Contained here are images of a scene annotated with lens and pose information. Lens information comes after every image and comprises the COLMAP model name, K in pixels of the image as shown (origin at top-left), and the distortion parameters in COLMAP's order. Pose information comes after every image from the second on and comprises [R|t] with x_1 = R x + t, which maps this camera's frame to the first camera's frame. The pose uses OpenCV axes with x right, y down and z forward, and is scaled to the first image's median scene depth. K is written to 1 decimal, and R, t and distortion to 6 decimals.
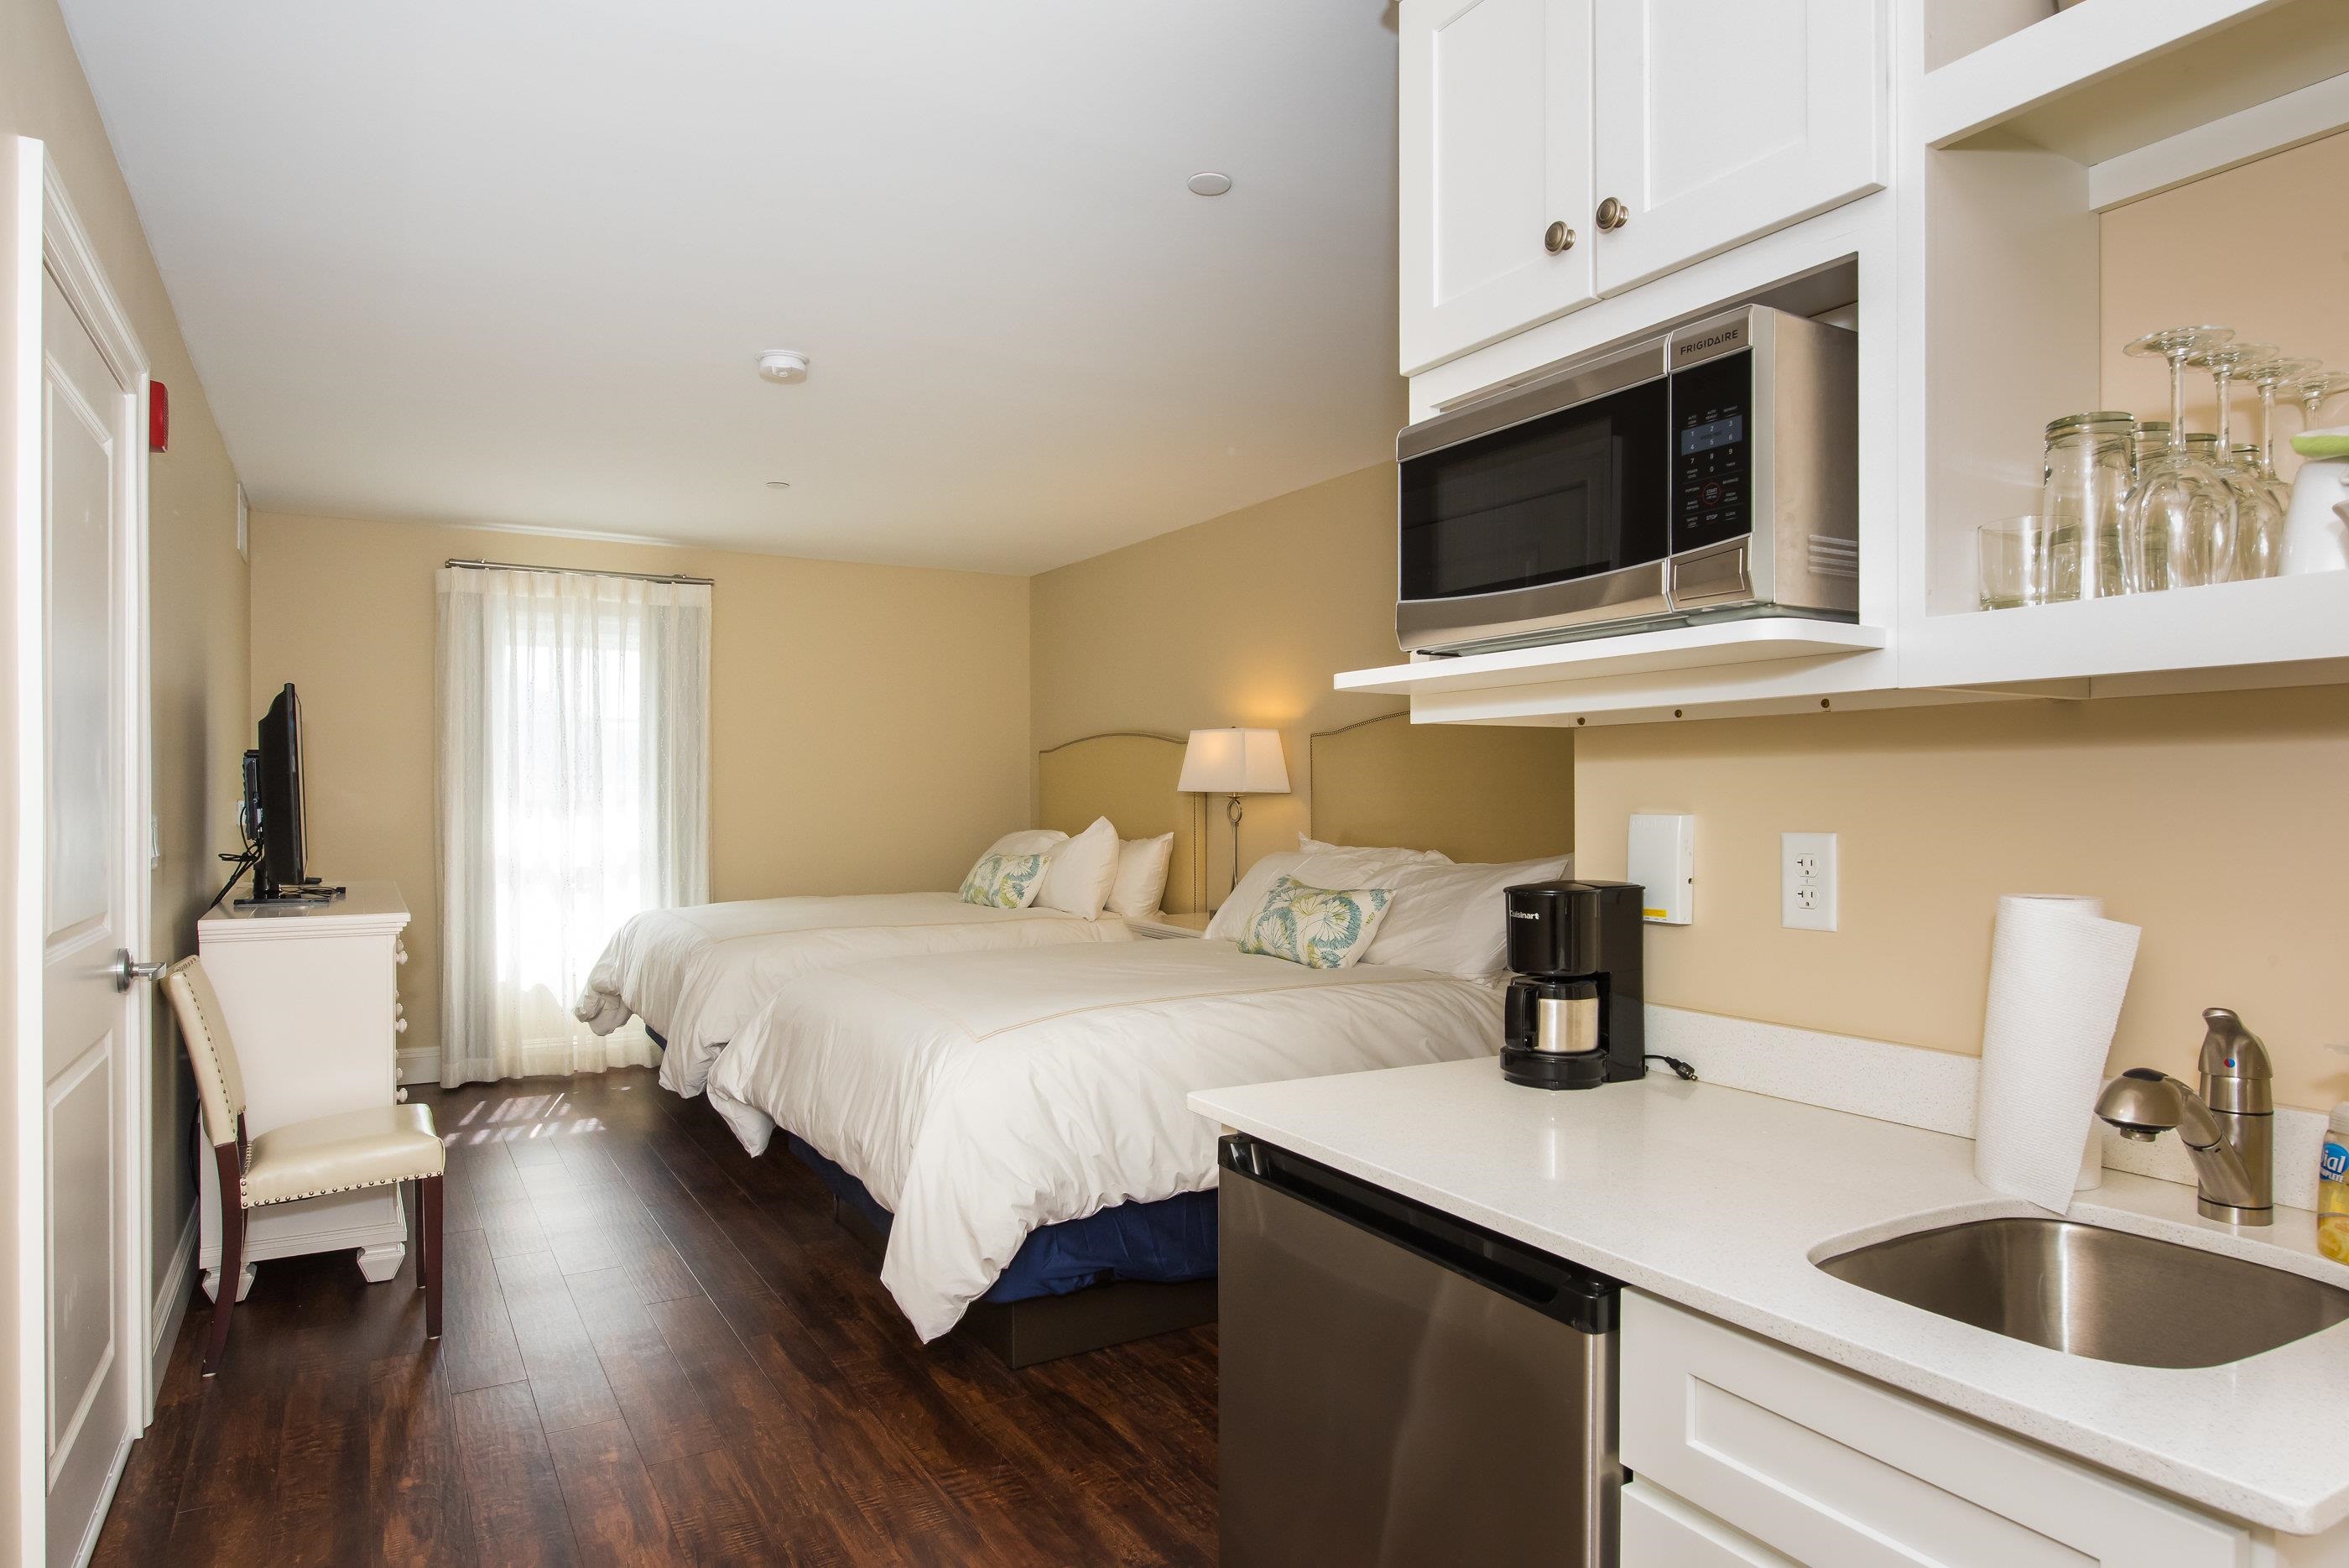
lens RADIAL K [[1373.6, 0, 1174.3], [0, 1373.6, 786.4], [0, 0, 1]] dist [0.000865, 0.003600]
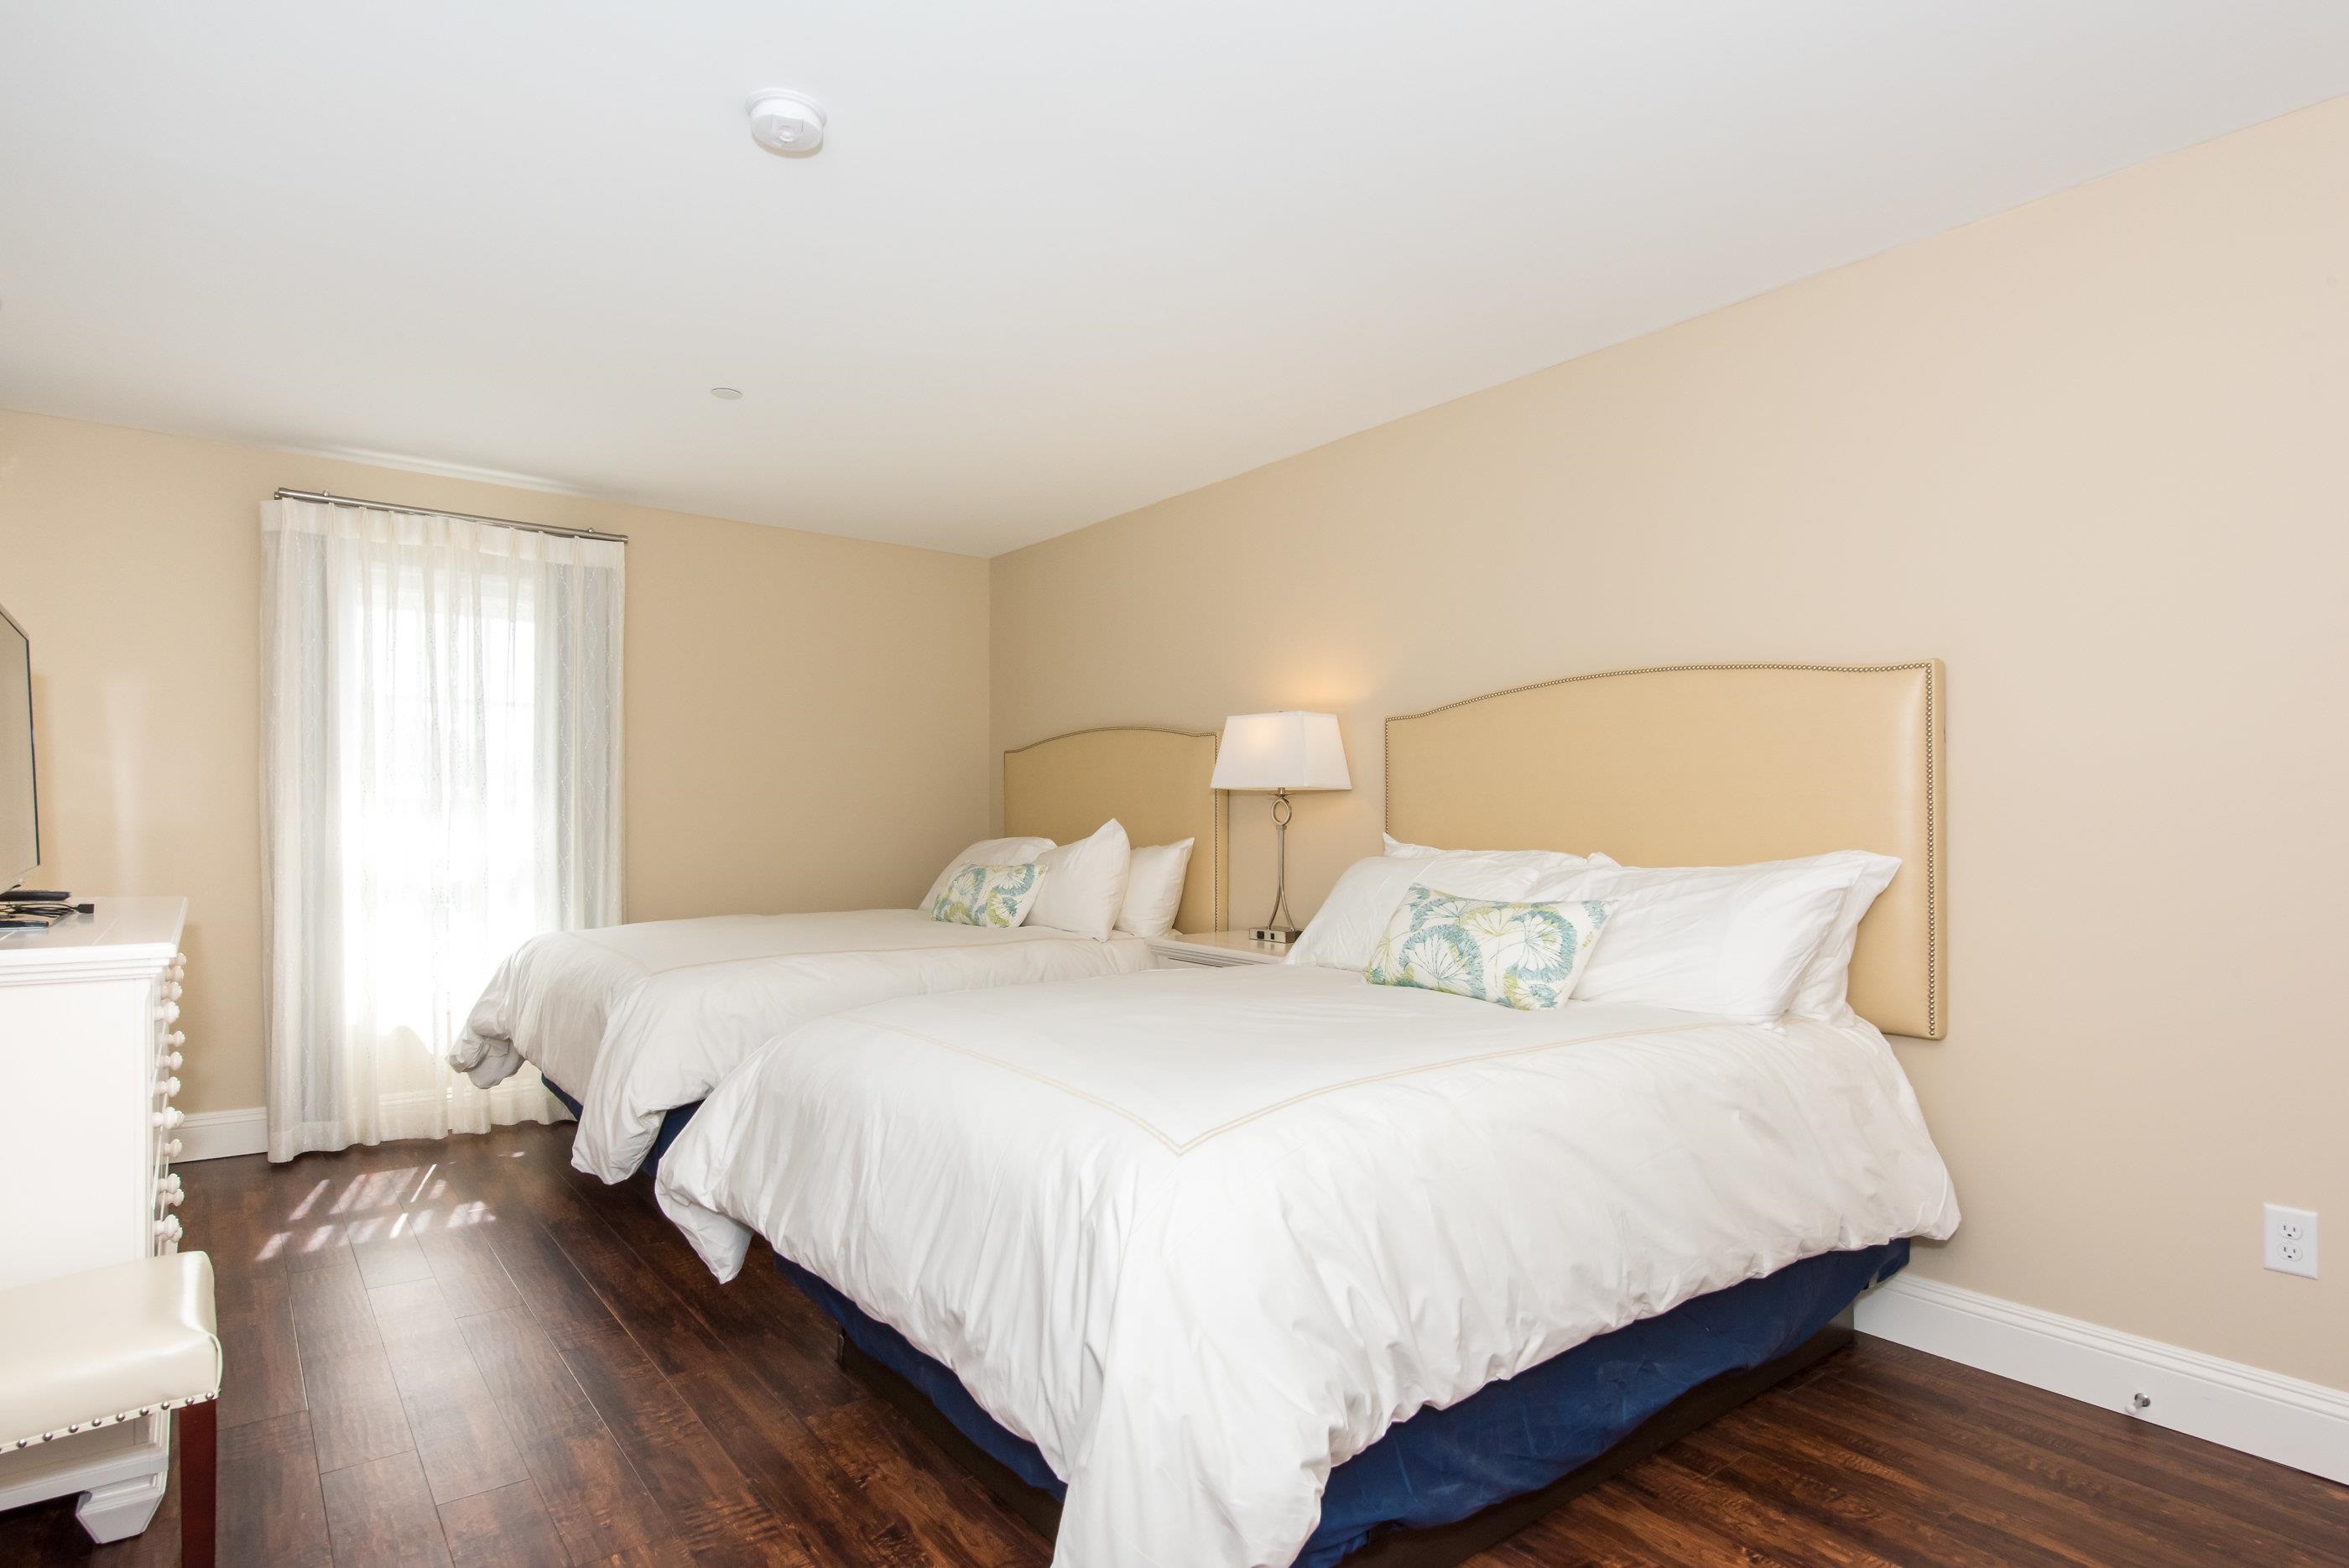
lens RADIAL K [[1094.1, 0, 1080.1], [0, 1094.1, 834.9], [0, 0, 1]] dist [0.013230, -0.002058]
pose [[0.993244, 0.003588, 0.115991, -0.155444], [-0.004334, 0.999971, 0.006185, 0.028684], [-0.115966, -0.006646, 0.993231, 0.342198]]
